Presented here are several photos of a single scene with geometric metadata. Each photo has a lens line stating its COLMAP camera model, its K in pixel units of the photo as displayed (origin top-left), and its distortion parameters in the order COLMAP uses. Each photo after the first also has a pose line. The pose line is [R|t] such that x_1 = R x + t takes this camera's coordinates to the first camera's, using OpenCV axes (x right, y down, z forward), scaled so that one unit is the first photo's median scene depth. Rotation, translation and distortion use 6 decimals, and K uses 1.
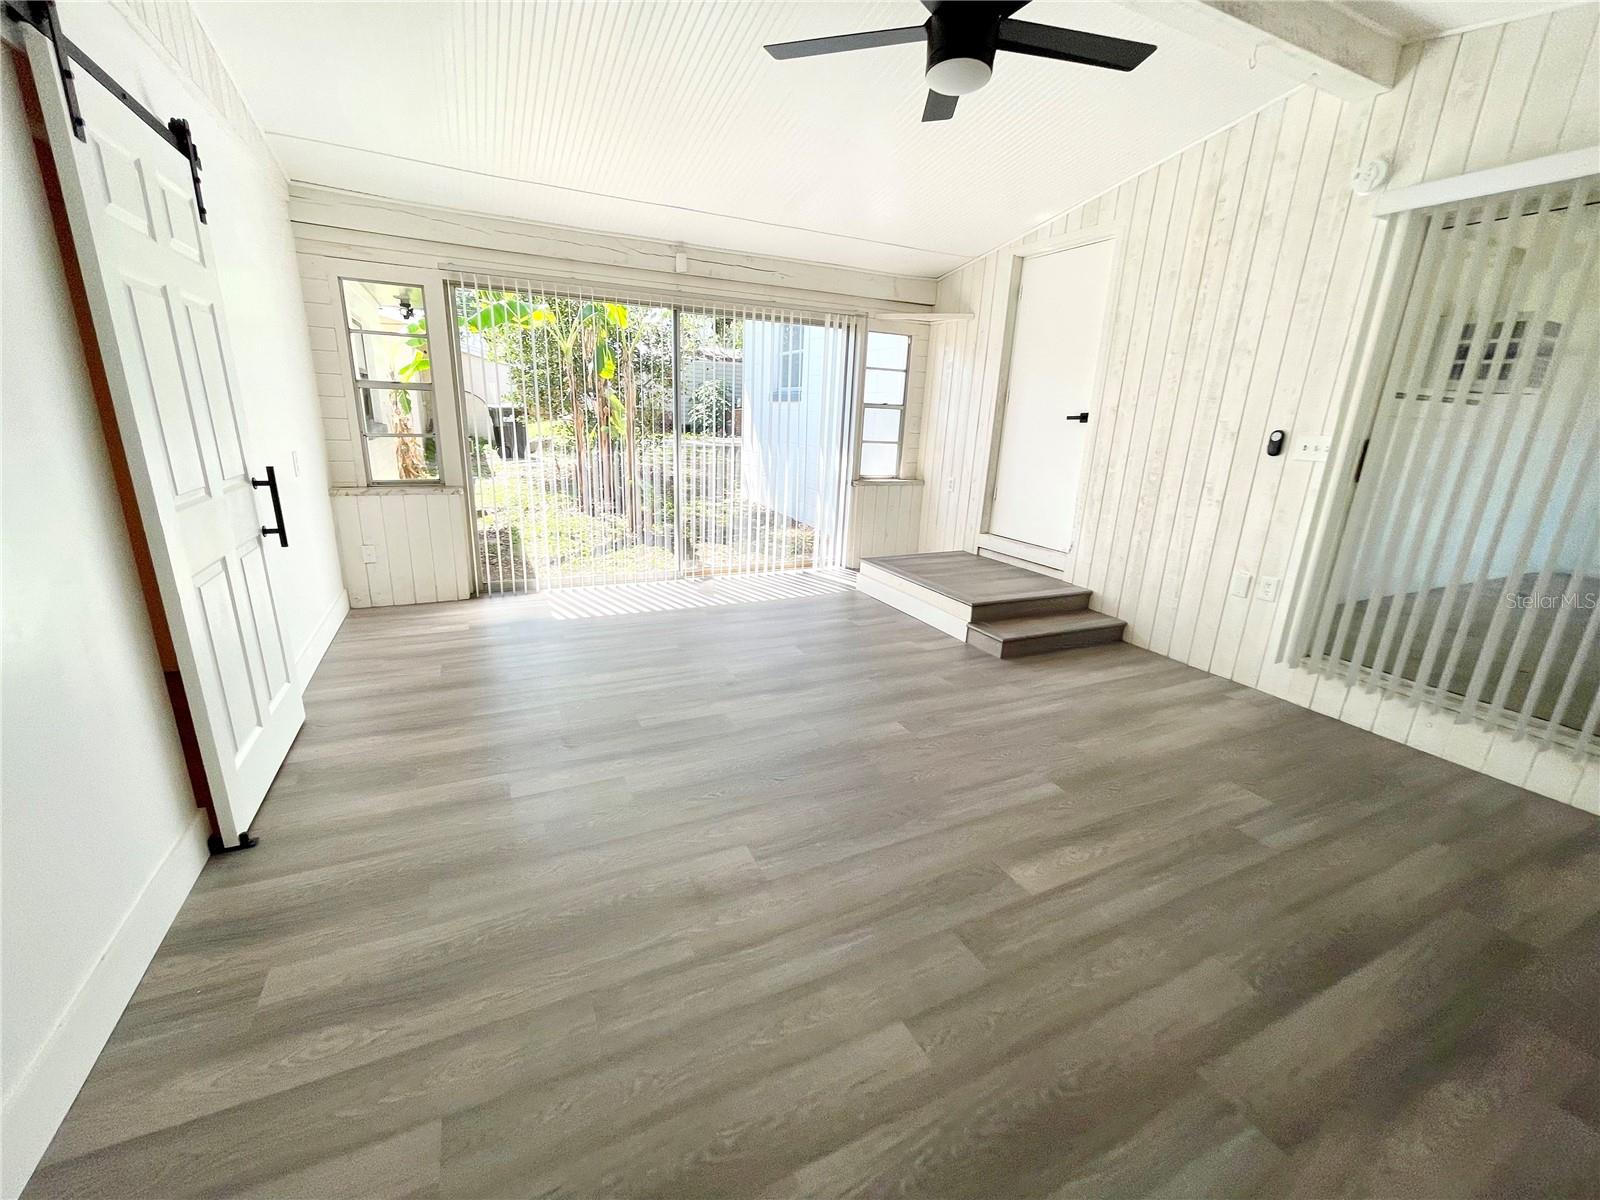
lens RADIAL K [[646.7, 0, 800.0], [0, 646.7, 600.0], [0, 0, 1]] dist [0.000744, -0.000030]
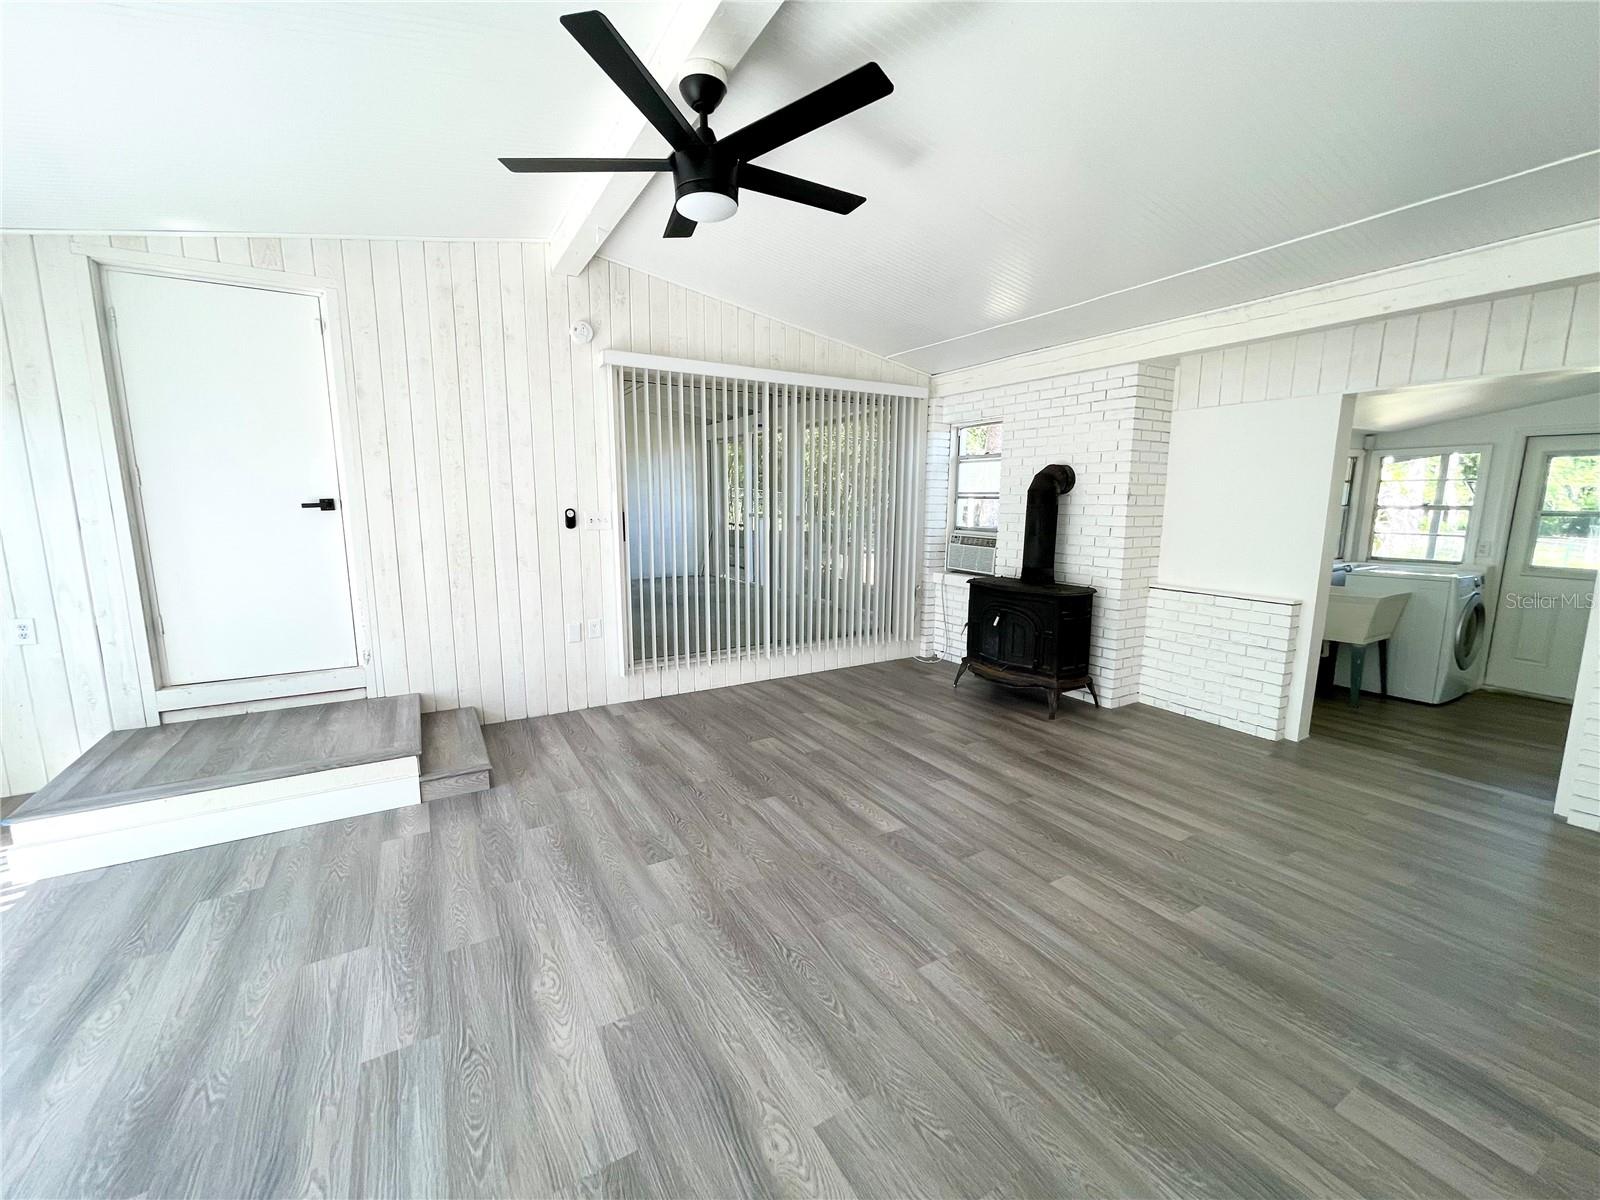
lens RADIAL K [[634.2, 0, 794.5], [0, 634.2, 598.5], [0, 0, 1]] dist [0.000051, 0.000251]
pose [[-0.064502, -0.196390, 0.978402, -0.550367], [0.272580, 0.939692, 0.206590, -0.237118], [-0.959969, 0.280018, -0.007080, 0.641928]]
